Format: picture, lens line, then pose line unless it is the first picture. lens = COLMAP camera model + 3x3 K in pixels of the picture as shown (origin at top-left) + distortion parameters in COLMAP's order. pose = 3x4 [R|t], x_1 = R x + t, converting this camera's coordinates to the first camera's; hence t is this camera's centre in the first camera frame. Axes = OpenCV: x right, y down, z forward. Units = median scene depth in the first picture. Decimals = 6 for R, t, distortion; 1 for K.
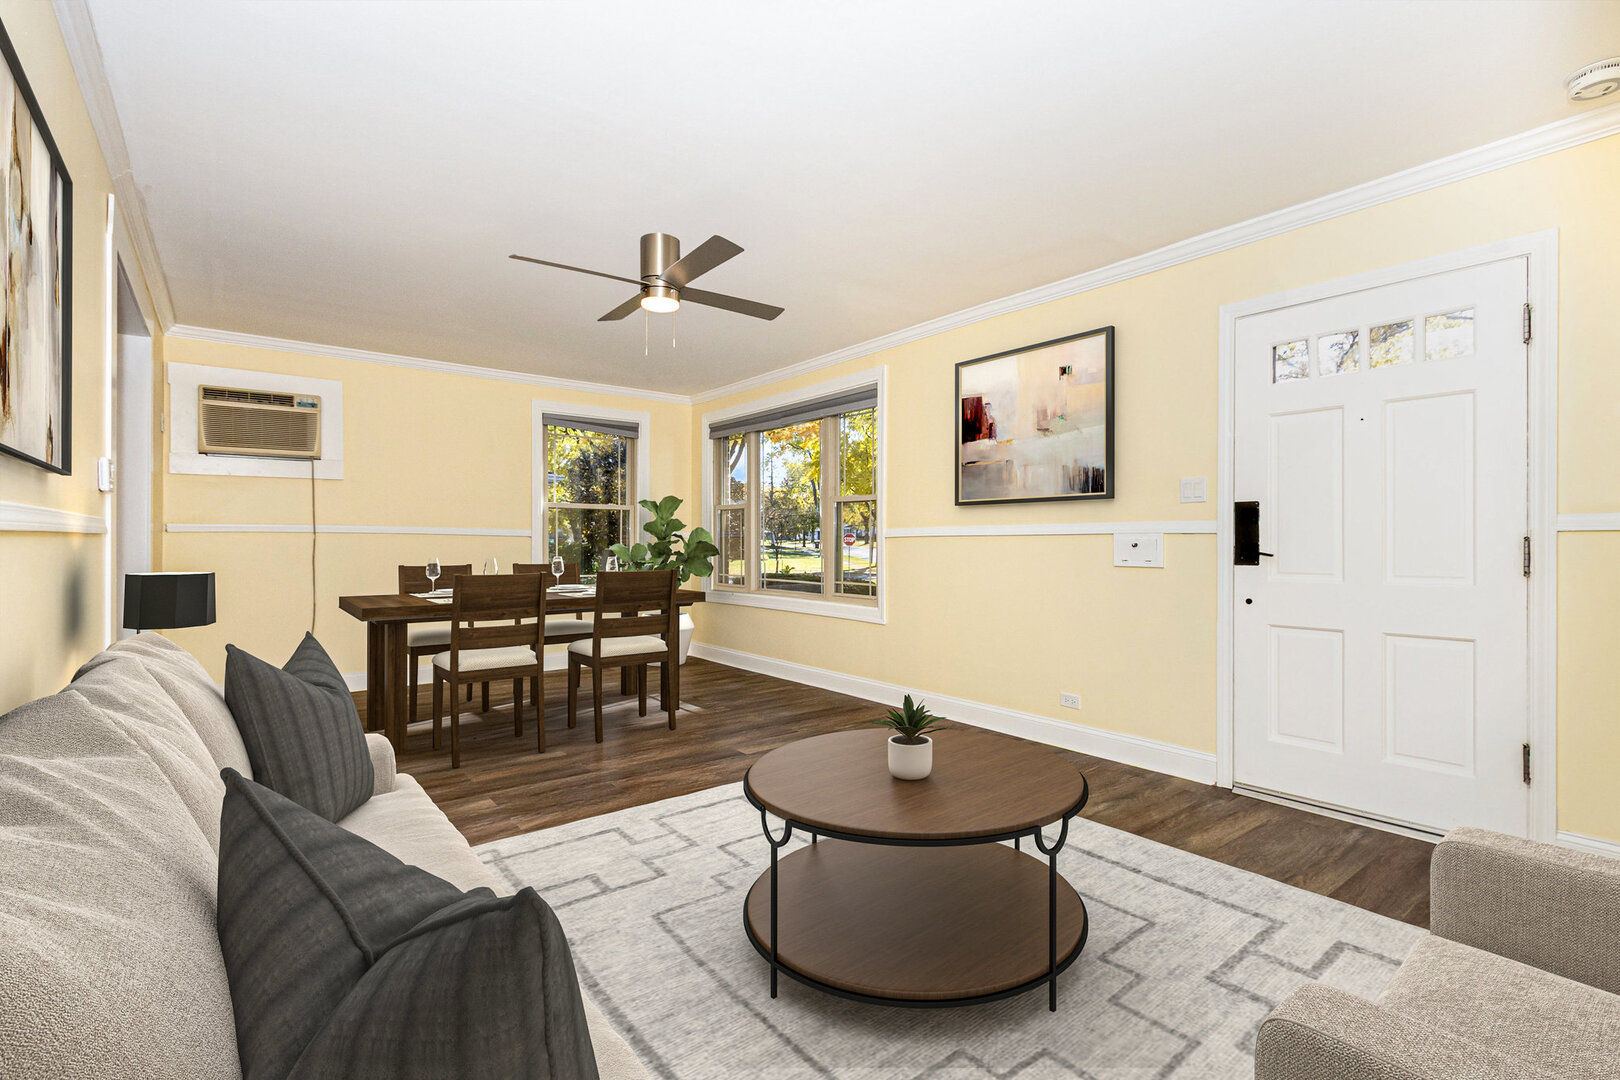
lens RADIAL K [[742.4, 0, 809.7], [0, 742.4, 541.8], [0, 0, 1]] dist [0.000229, 0.000026]
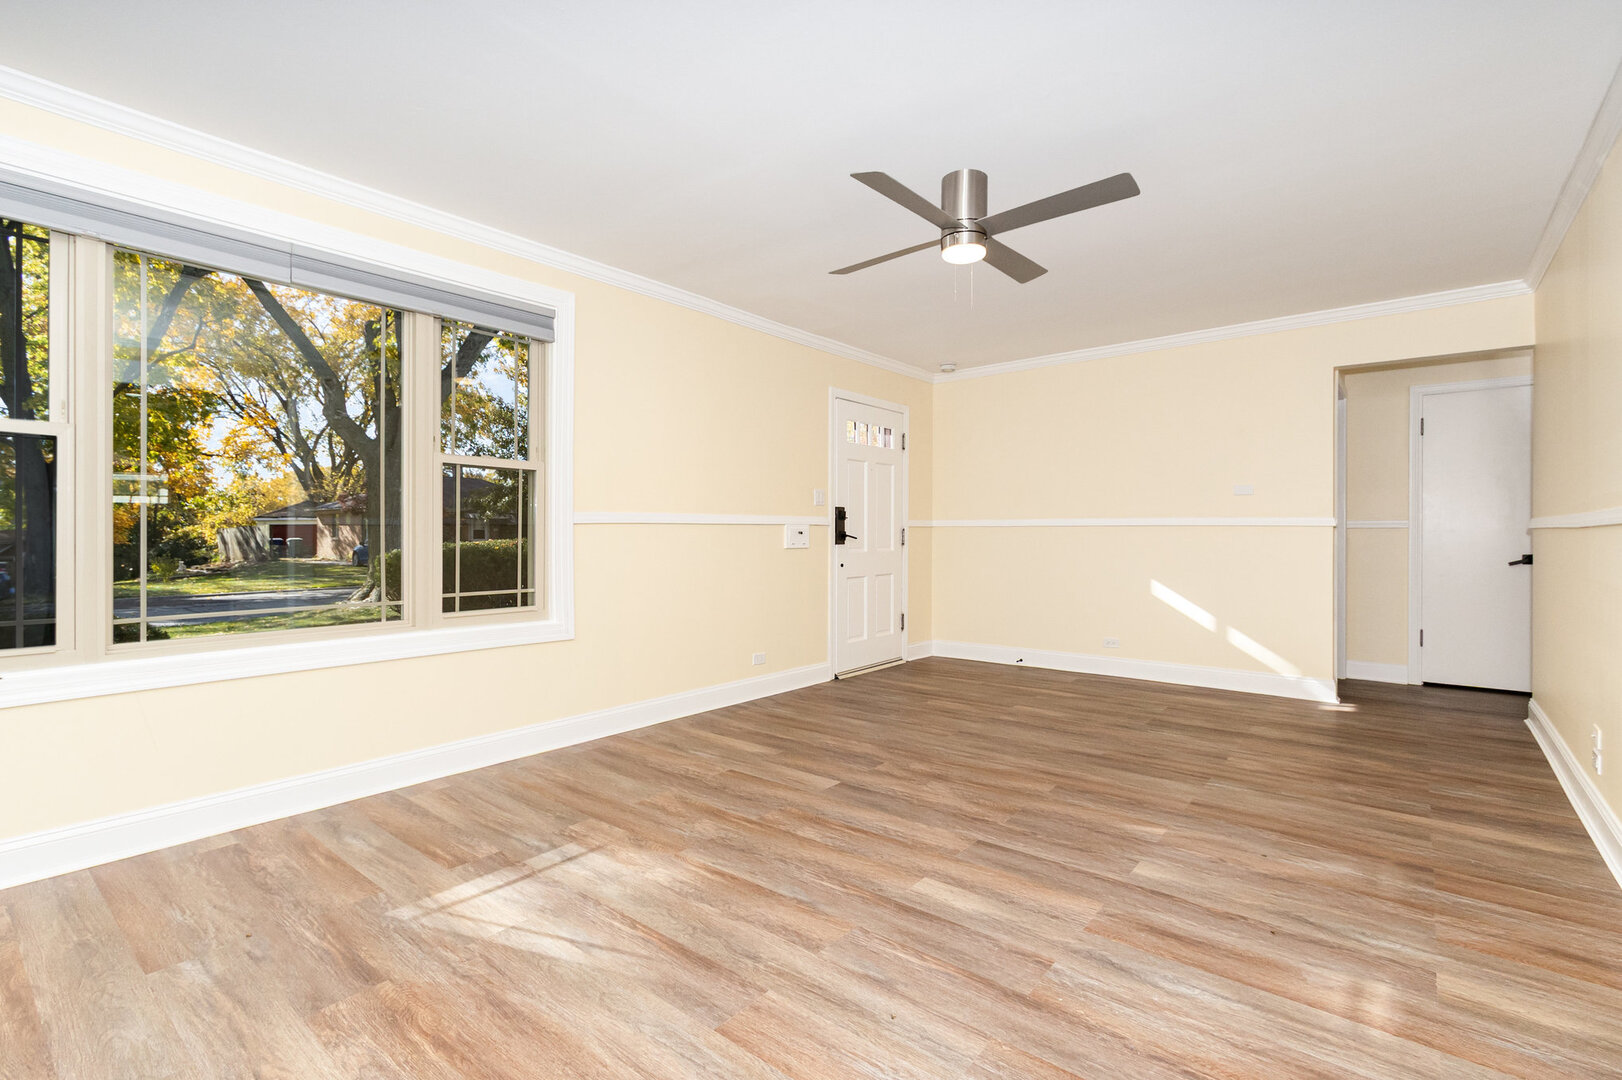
lens RADIAL K [[738.7, 0, 810.9], [0, 738.7, 535.0], [0, 0, 1]] dist [0.004191, 0.000470]
pose [[-0.228052, -0.006691, 0.973626, -0.999837], [-0.005240, 0.999970, 0.005644, 0.000701], [-0.973635, -0.003815, -0.228081, 1.372945]]
